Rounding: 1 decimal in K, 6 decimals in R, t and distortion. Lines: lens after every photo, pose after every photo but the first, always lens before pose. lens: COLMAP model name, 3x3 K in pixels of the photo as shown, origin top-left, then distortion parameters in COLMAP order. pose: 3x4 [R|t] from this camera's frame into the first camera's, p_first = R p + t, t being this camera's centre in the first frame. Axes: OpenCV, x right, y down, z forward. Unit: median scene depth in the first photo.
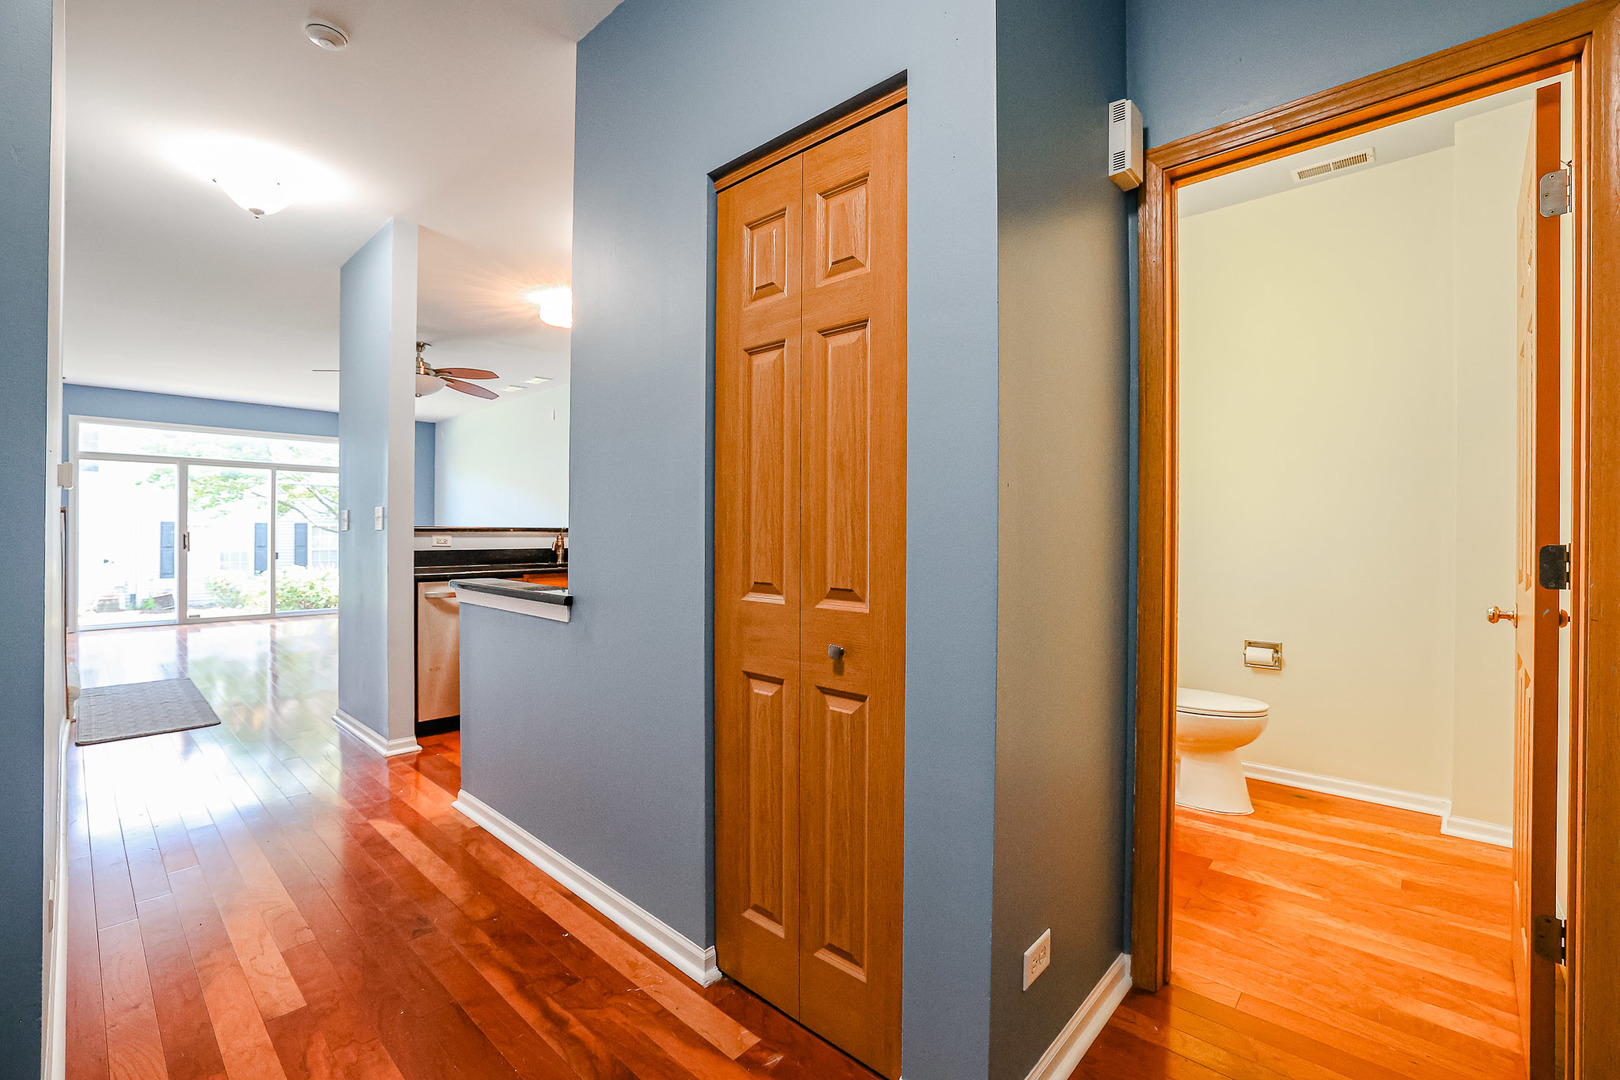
lens RADIAL K [[709.2, 0, 814.2], [0, 709.2, 532.8], [0, 0, 1]] dist [-0.047435, 0.018616]
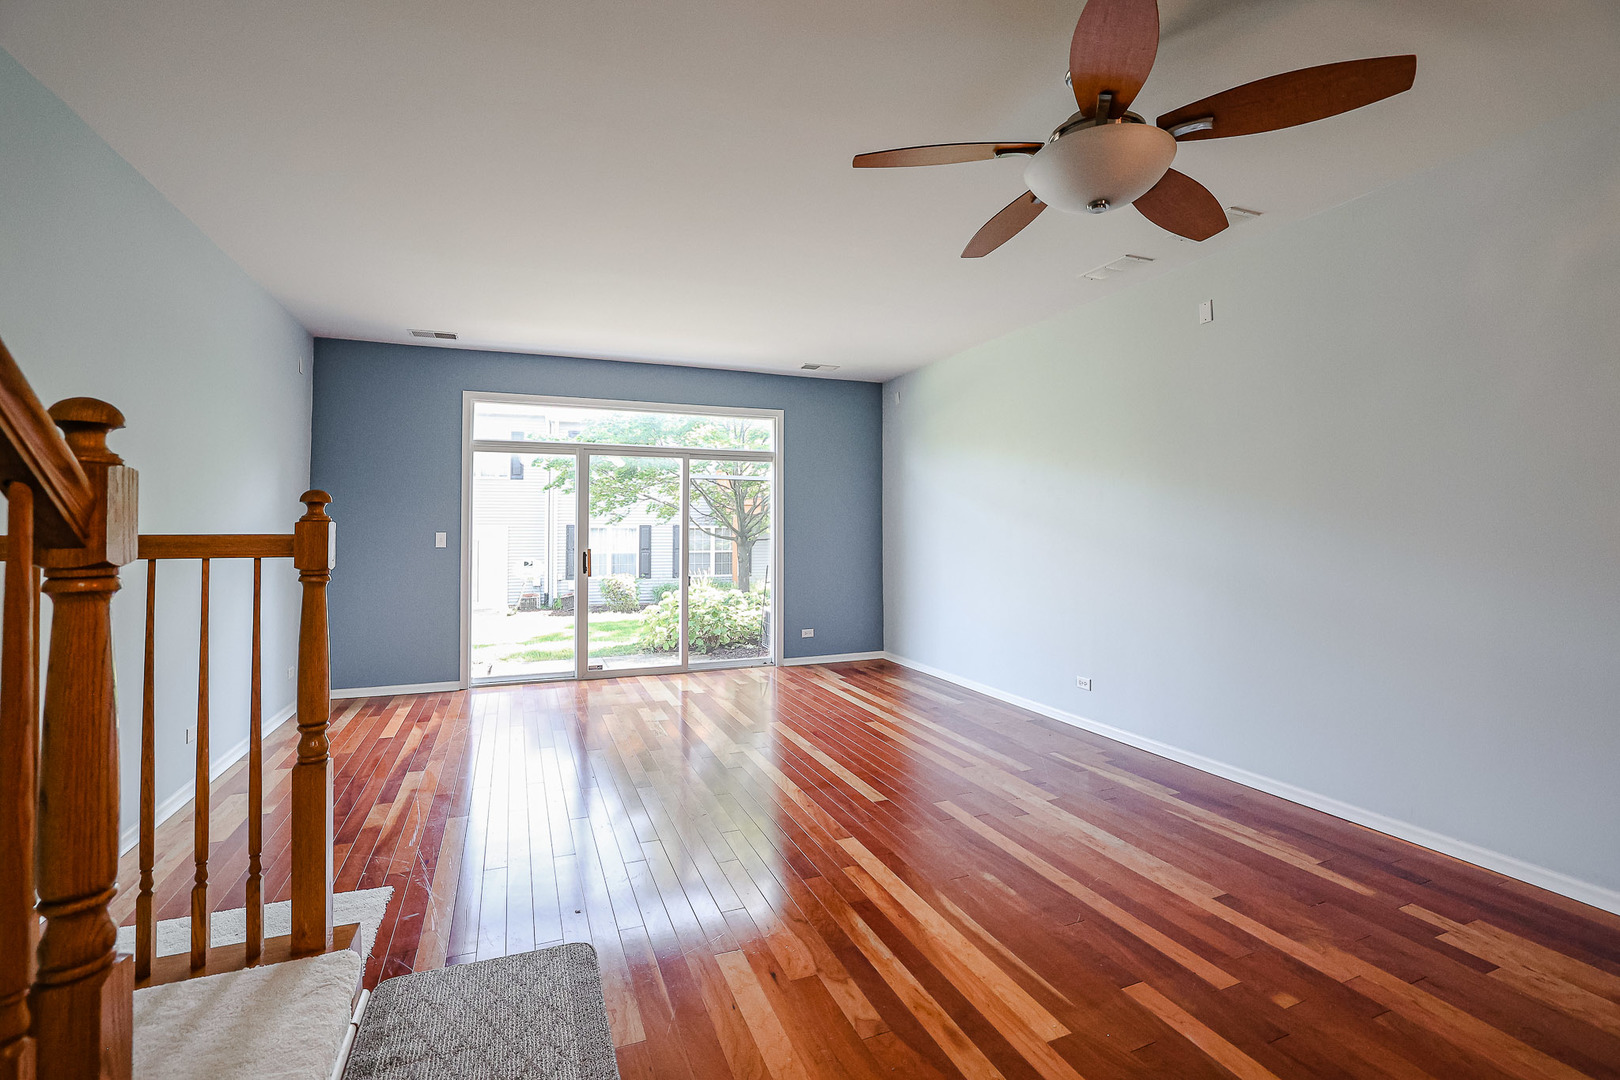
lens RADIAL K [[709.5, 0, 787.8], [0, 709.5, 509.3], [0, 0, 1]] dist [-0.029587, 0.000556]
pose [[0.895927, -0.015272, -0.443938, -0.369915], [0.002953, 0.999591, -0.028428, -0.018985], [0.444191, 0.024158, 0.895607, 0.405678]]
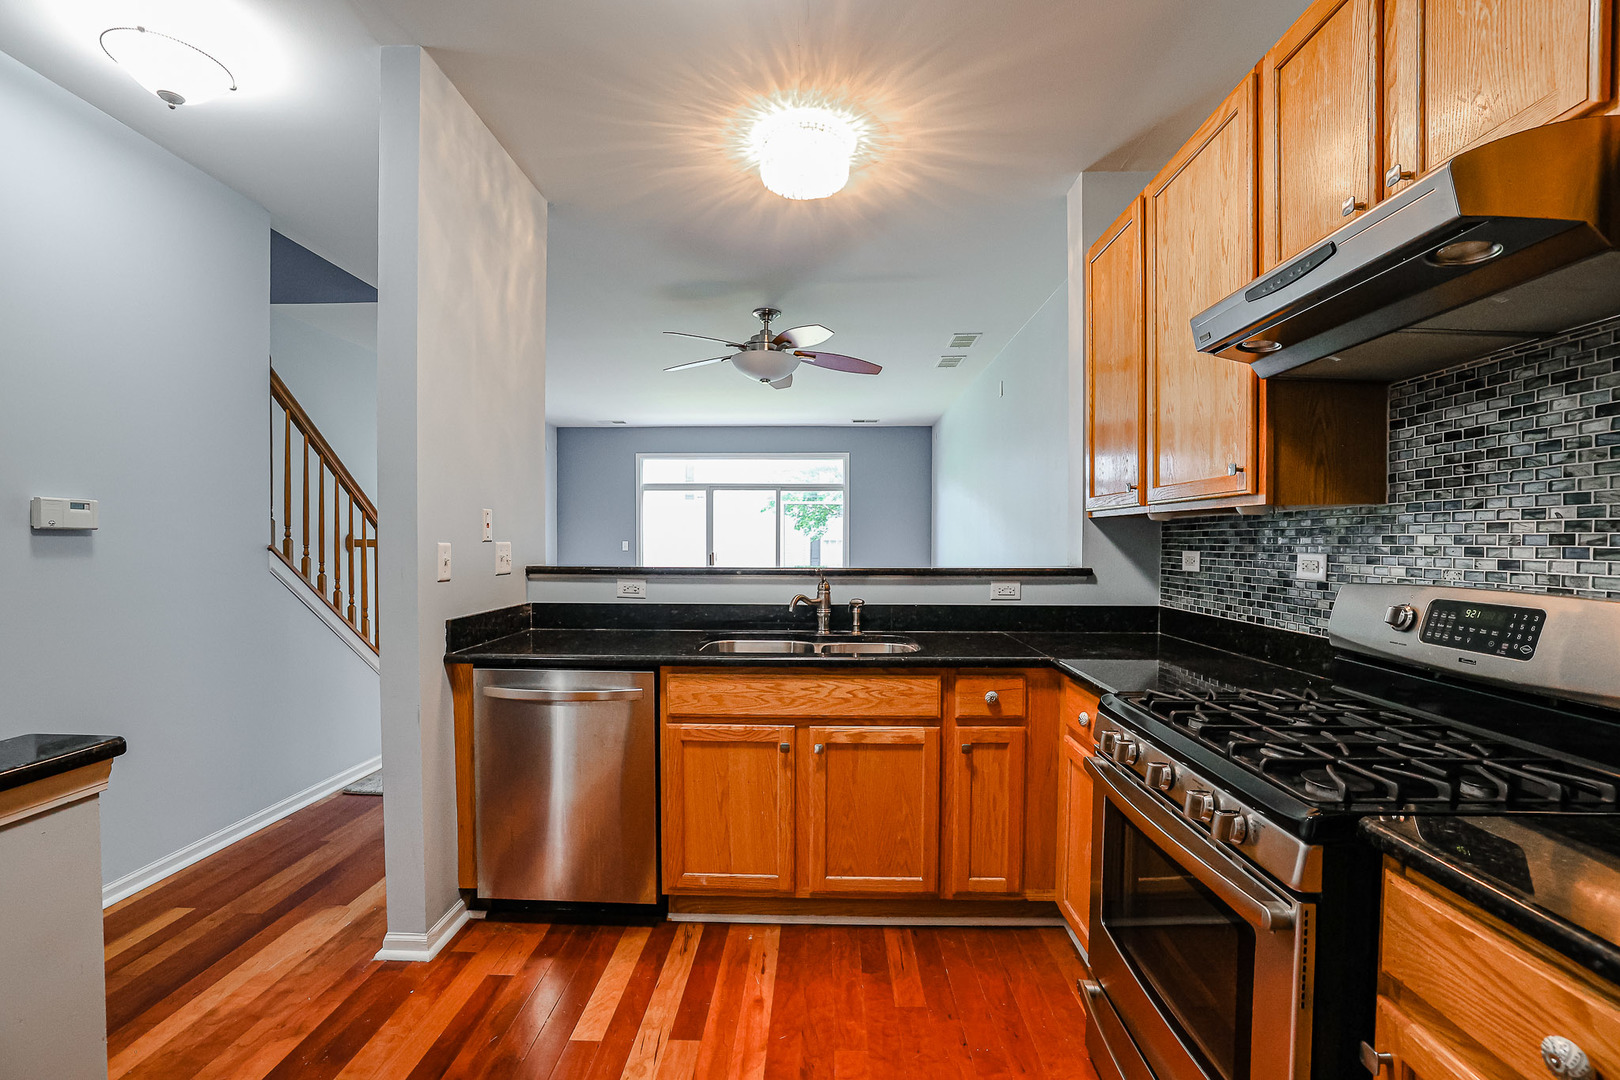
lens RADIAL K [[710.3, 0, 808.4], [0, 710.3, 554.9], [0, 0, 1]] dist [-0.016014, 0.000494]
pose [[0.651879, 0.012633, -0.758218, 0.030214], [0.000525, 0.999853, 0.017110, -0.015518], [0.758323, -0.011552, 0.651777, 0.361478]]
